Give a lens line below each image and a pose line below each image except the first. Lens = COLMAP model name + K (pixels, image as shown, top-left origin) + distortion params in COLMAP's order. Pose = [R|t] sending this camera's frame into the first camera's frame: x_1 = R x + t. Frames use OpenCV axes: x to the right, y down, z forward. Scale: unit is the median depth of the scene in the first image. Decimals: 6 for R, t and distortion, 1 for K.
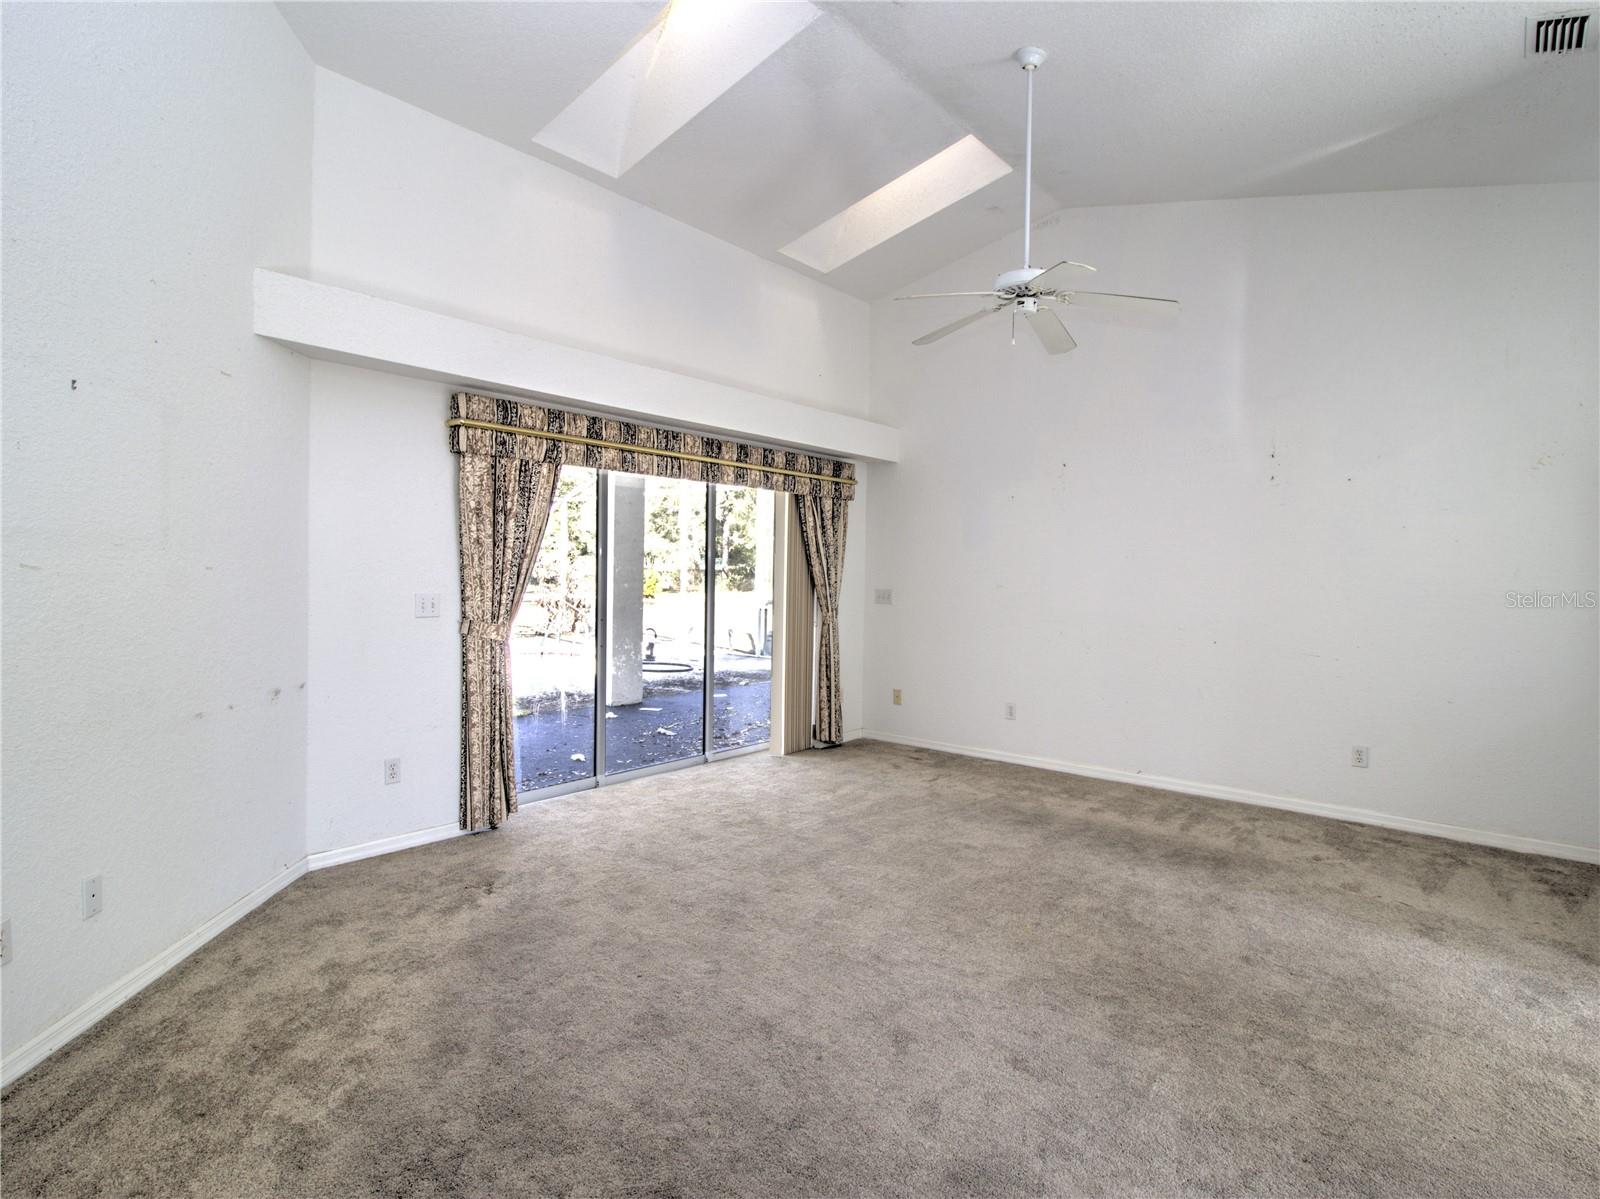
lens RADIAL K [[815.7, 0, 787.7], [0, 815.7, 584.0], [0, 0, 1]] dist [-0.000226, 0.000093]
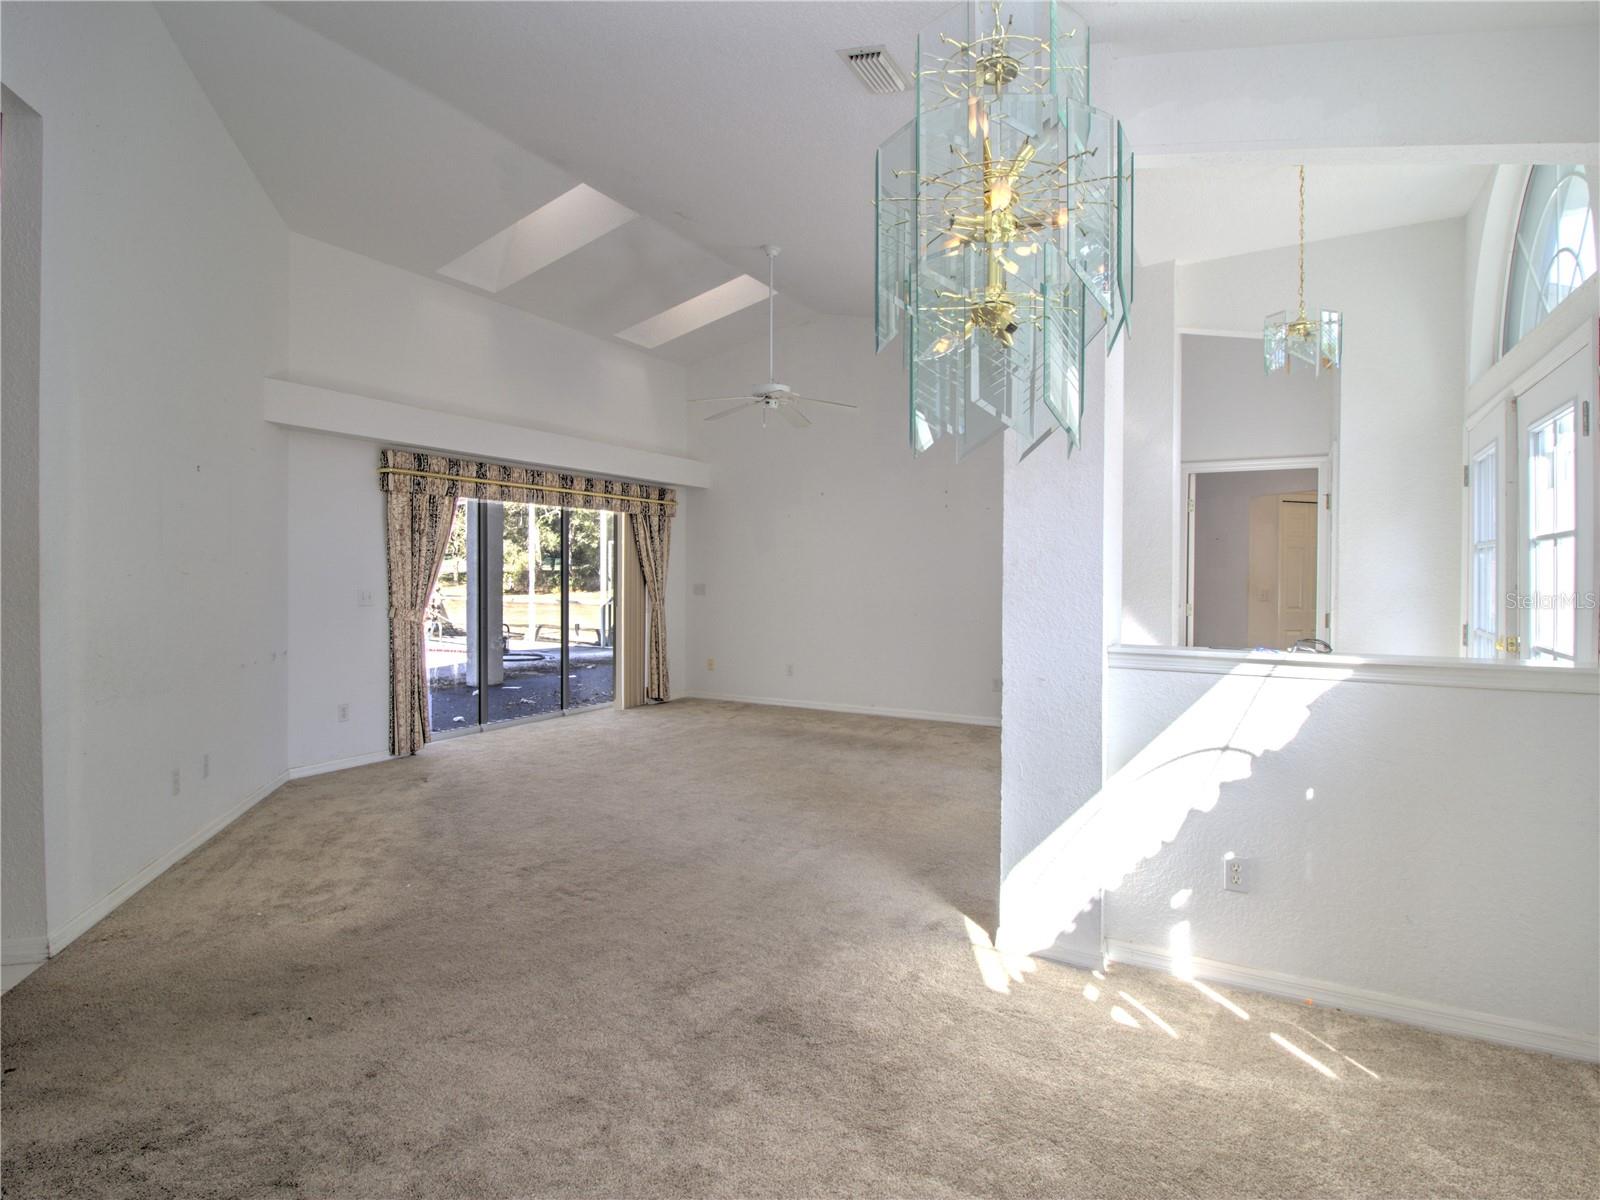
lens RADIAL K [[852.8, 0, 801.7], [0, 852.8, 580.5], [0, 0, 1]] dist [-0.000767, -0.000092]
pose [[0.981187, -0.013674, 0.192573, 0.018437], [0.014426, 0.999893, -0.002499, 0.009238], [-0.192518, 0.005230, 0.981280, -0.521735]]
